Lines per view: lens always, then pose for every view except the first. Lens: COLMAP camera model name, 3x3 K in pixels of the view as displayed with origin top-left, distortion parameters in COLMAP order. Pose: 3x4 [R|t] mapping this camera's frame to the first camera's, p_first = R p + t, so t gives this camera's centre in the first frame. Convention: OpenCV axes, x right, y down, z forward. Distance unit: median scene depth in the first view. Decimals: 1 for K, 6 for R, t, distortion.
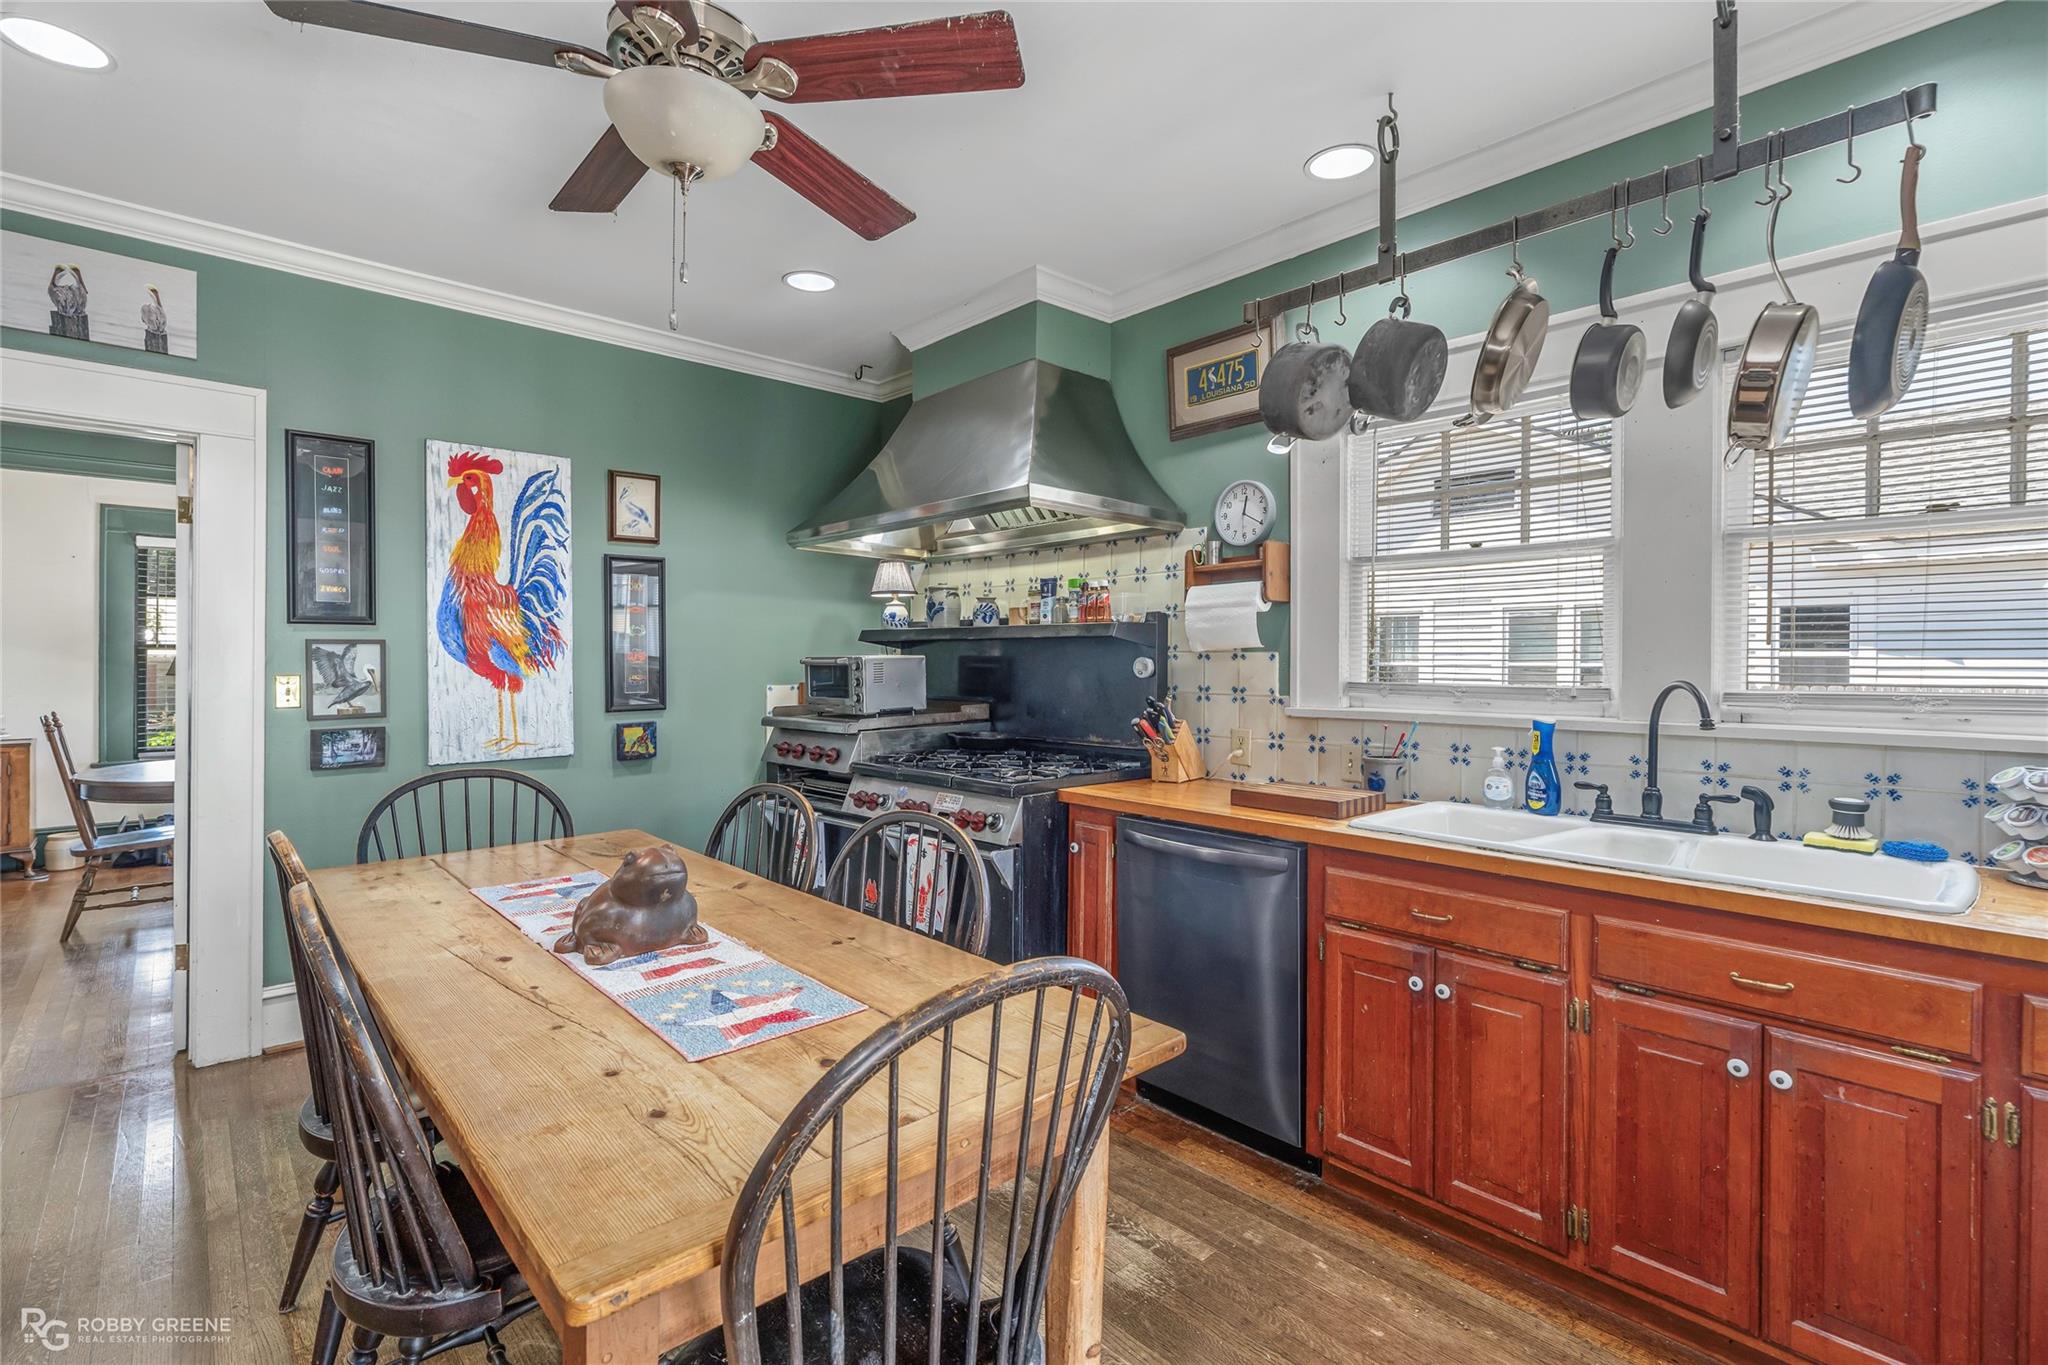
lens RADIAL K [[935.9, 0, 1024.2], [0, 935.9, 665.6], [0, 0, 1]] dist [0.002785, 0.000405]
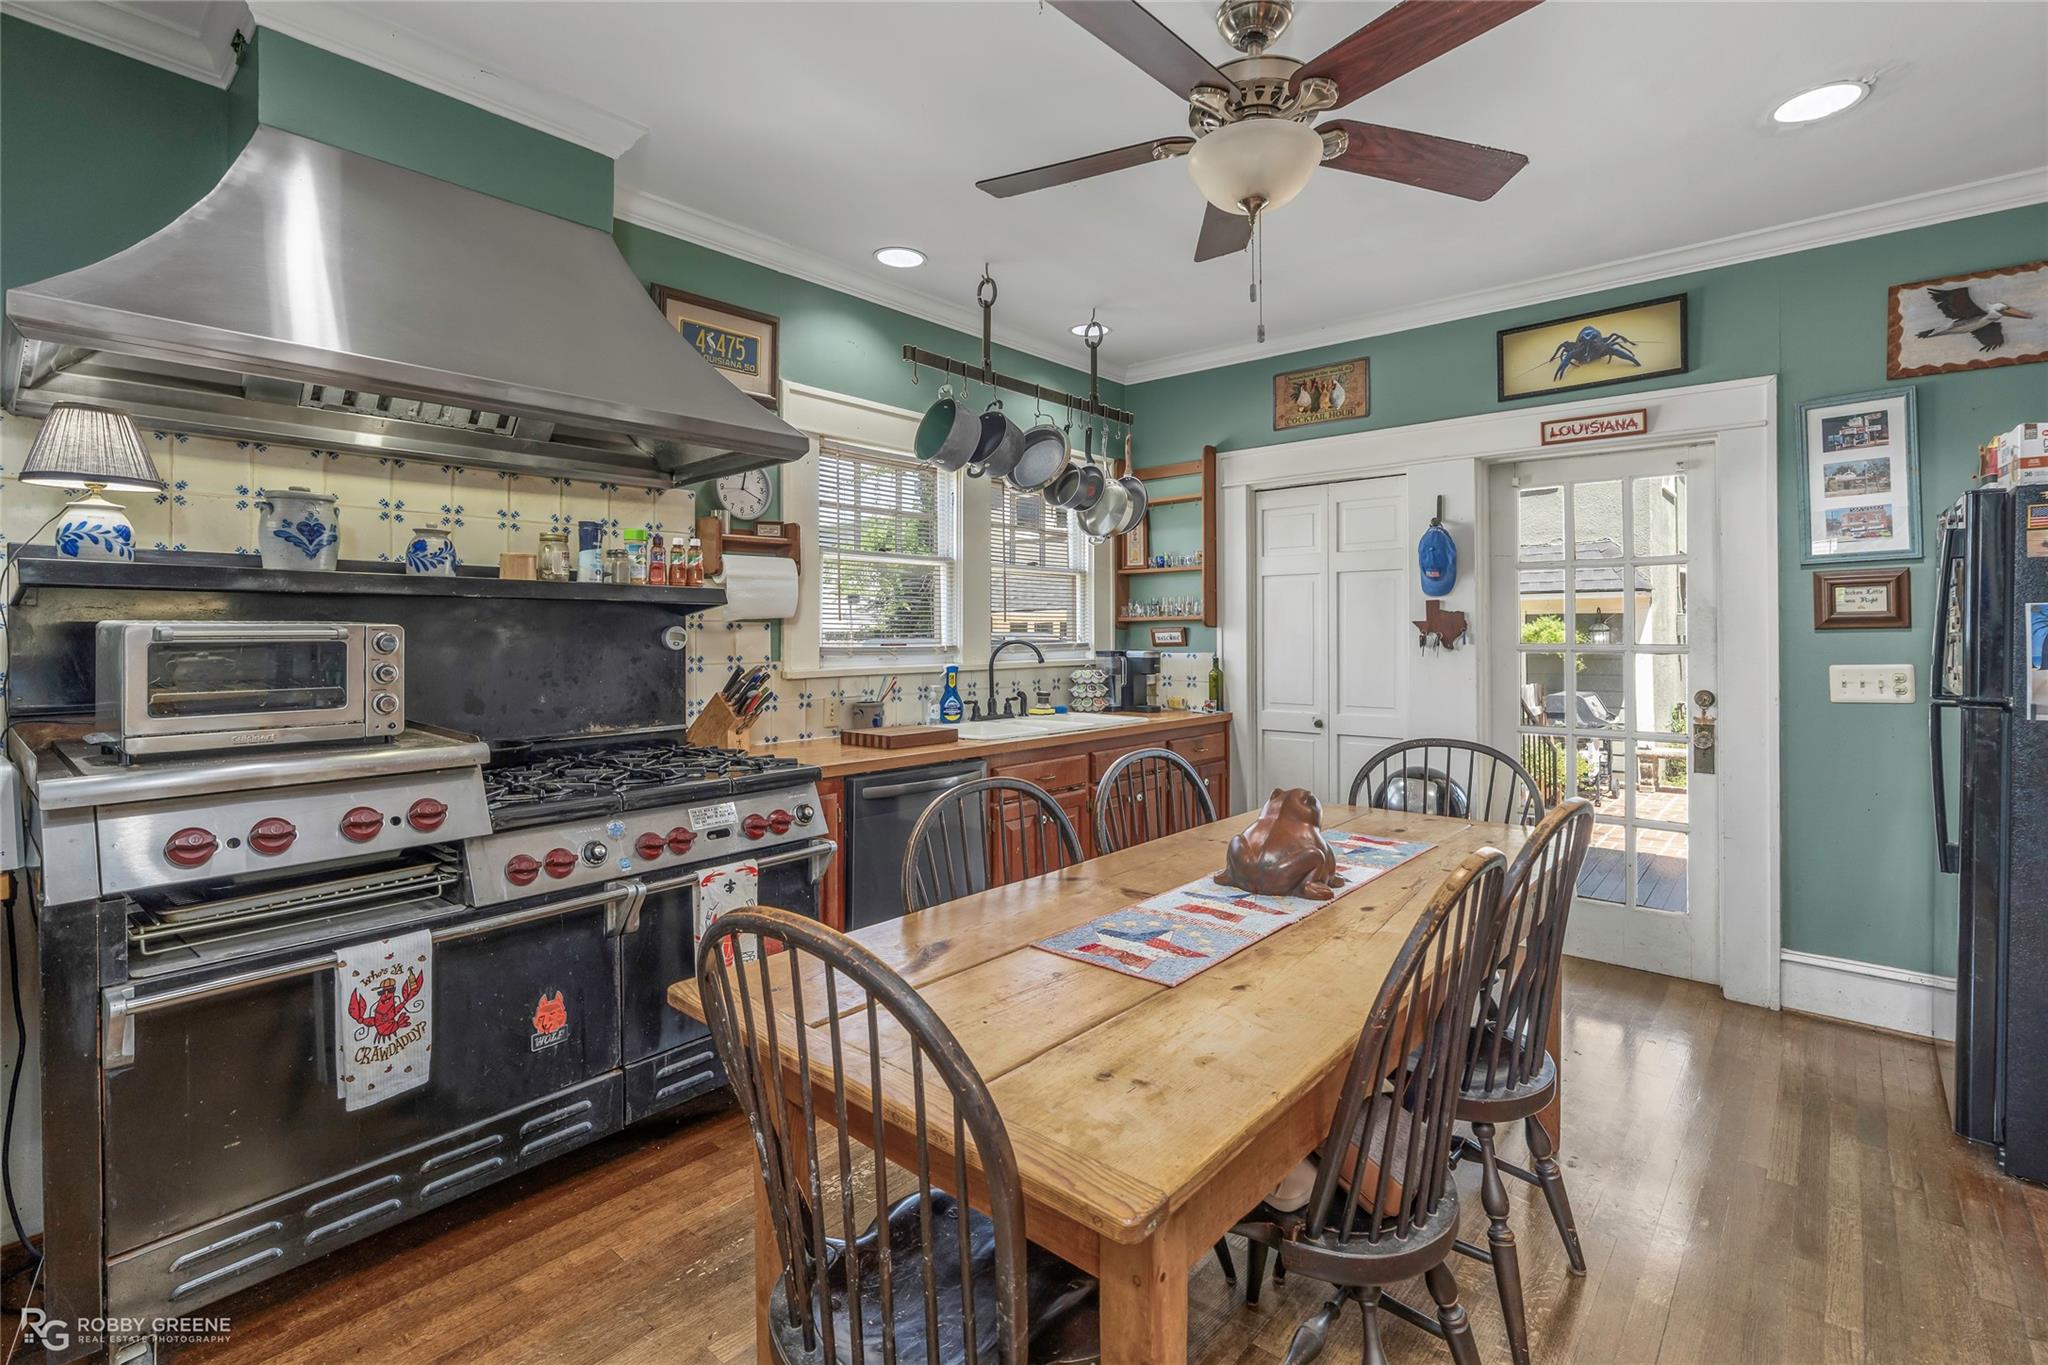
lens RADIAL K [[935.9, 0, 1019.0], [0, 935.9, 642.0], [0, 0, 1]] dist [0.002785, 0.000405]
pose [[-0.089302, -0.007984, 0.995973, -0.997474], [0.012968, 0.999874, 0.009178, 0.002430], [-0.995920, 0.013735, -0.089187, 0.947476]]
